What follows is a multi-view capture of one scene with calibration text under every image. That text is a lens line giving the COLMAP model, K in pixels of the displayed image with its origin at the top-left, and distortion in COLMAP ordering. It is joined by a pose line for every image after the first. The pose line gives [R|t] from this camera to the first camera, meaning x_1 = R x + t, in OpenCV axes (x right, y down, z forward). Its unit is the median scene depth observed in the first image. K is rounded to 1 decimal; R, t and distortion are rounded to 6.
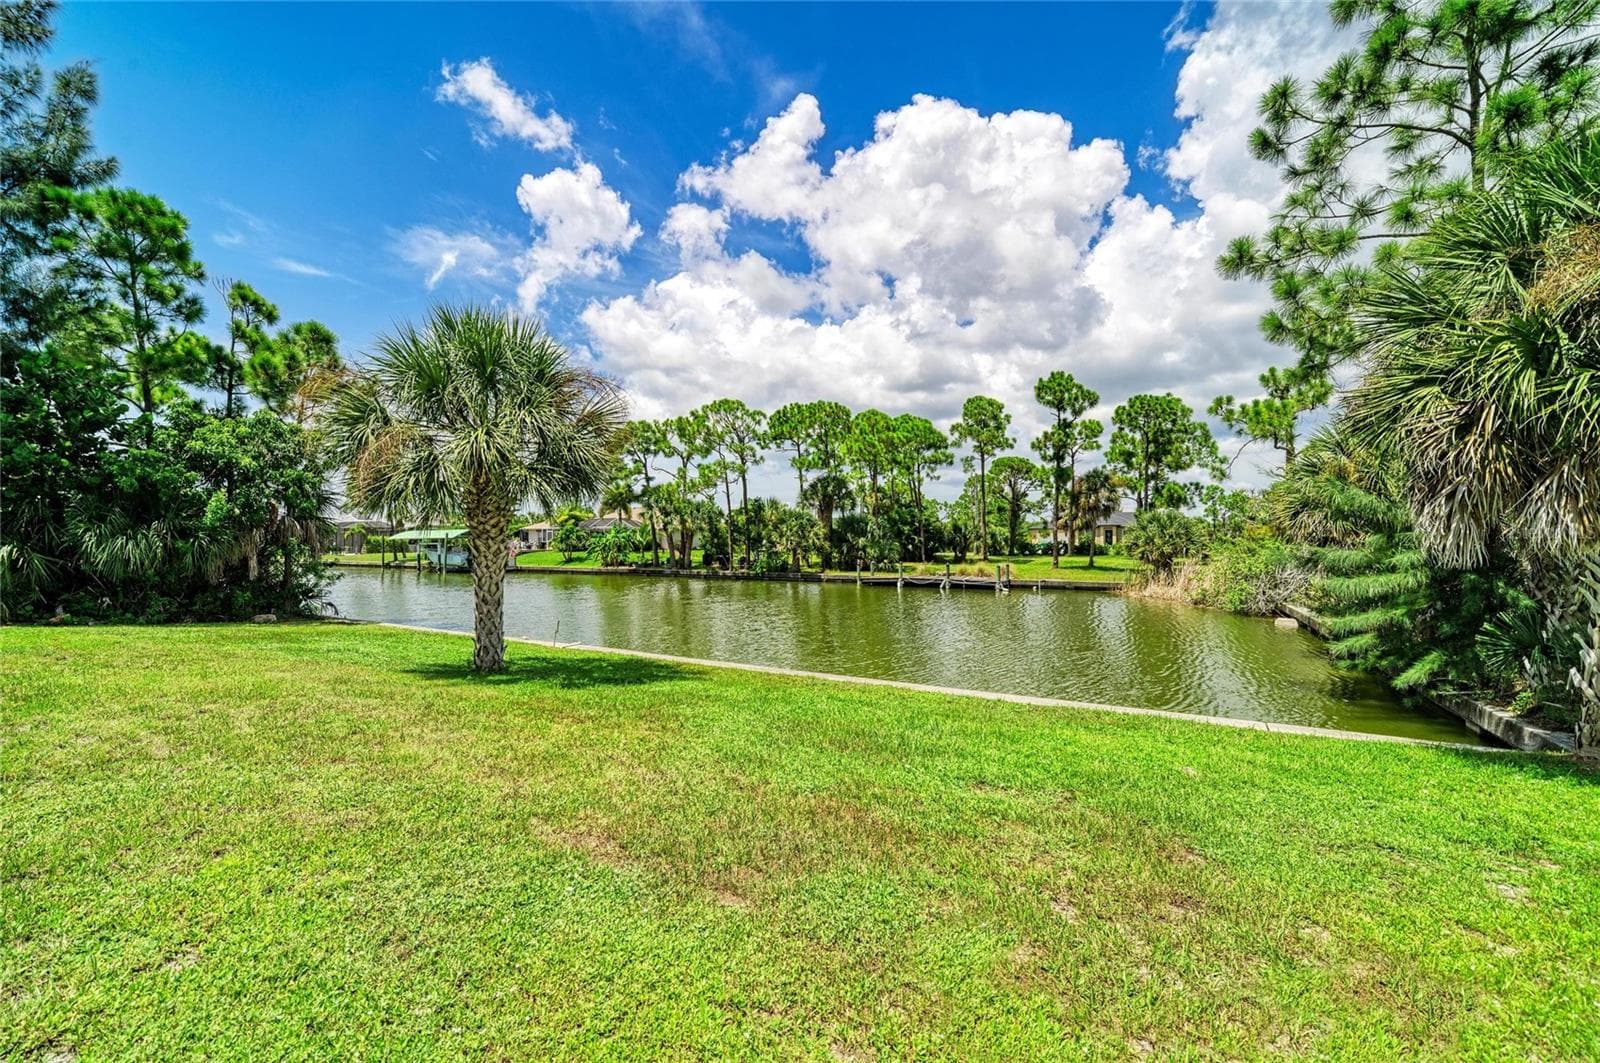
lens RADIAL K [[642.1, 0, 801.6], [0, 642.1, 538.1], [0, 0, 1]] dist [-0.008092, 0.000413]
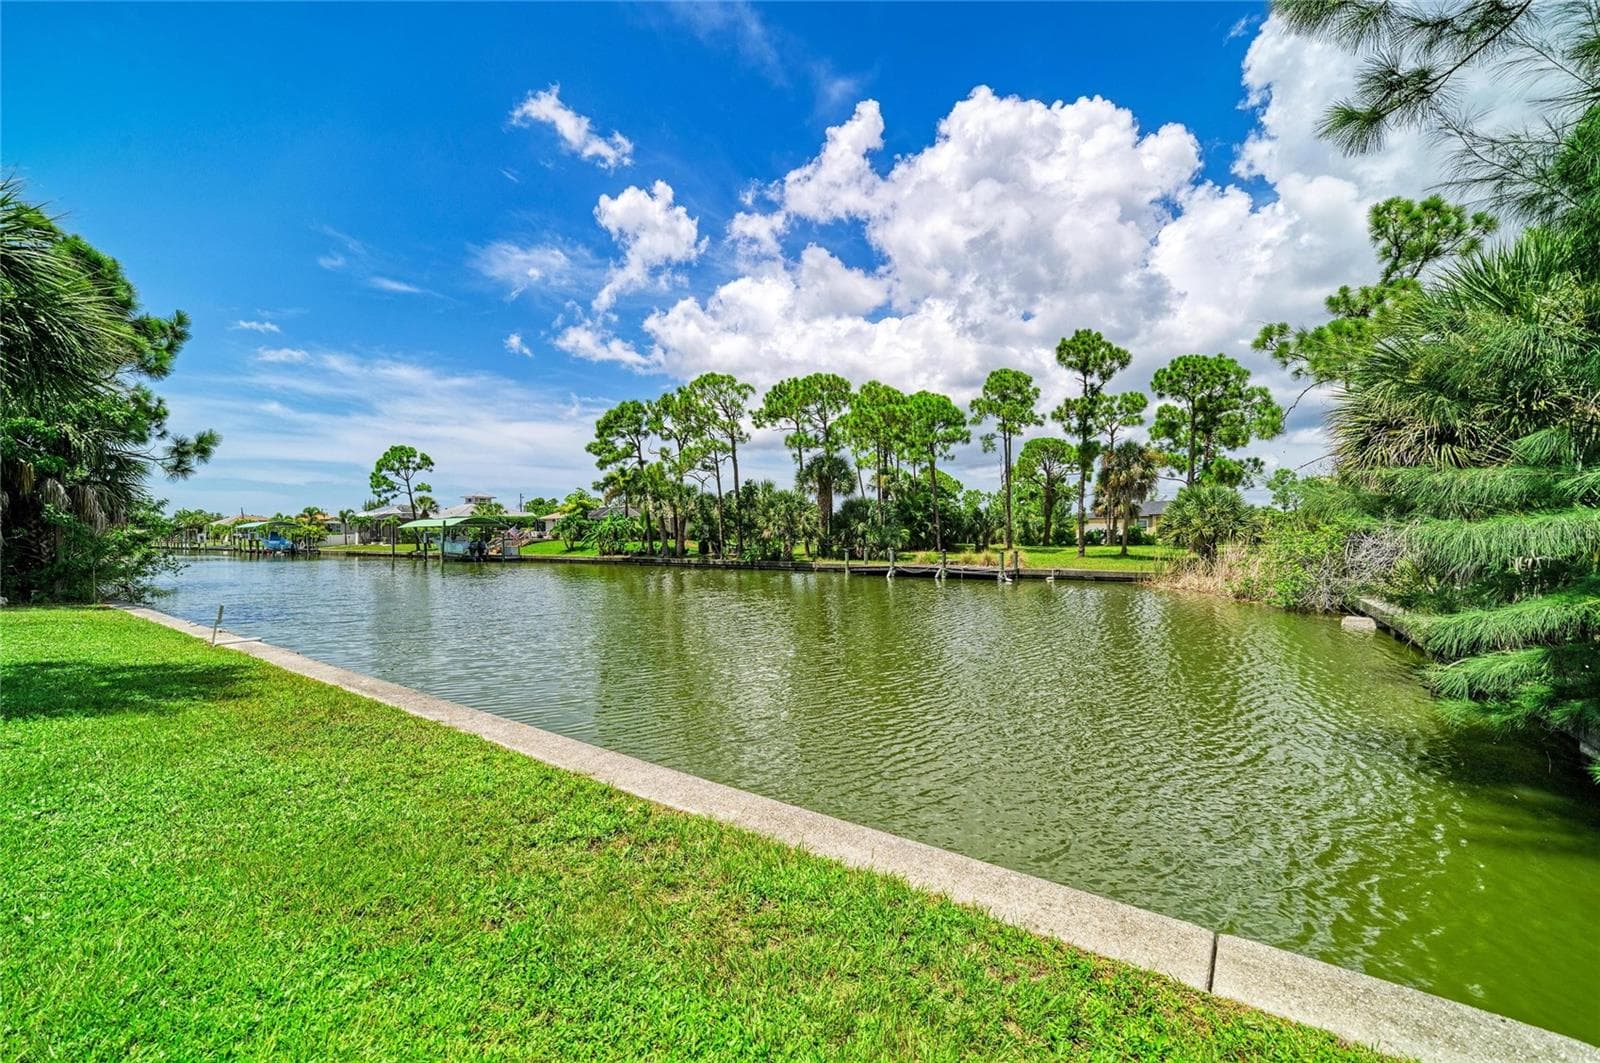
lens RADIAL K [[627.3, 0, 798.9], [0, 627.3, 542.4], [0, 0, 1]] dist [-0.008748, 0.000147]
pose [[0.995432, 0.000325, -0.095477, 0.088263], [0.000996, 0.999905, 0.013779, 0.013913], [0.095472, -0.013811, 0.995336, 0.107699]]
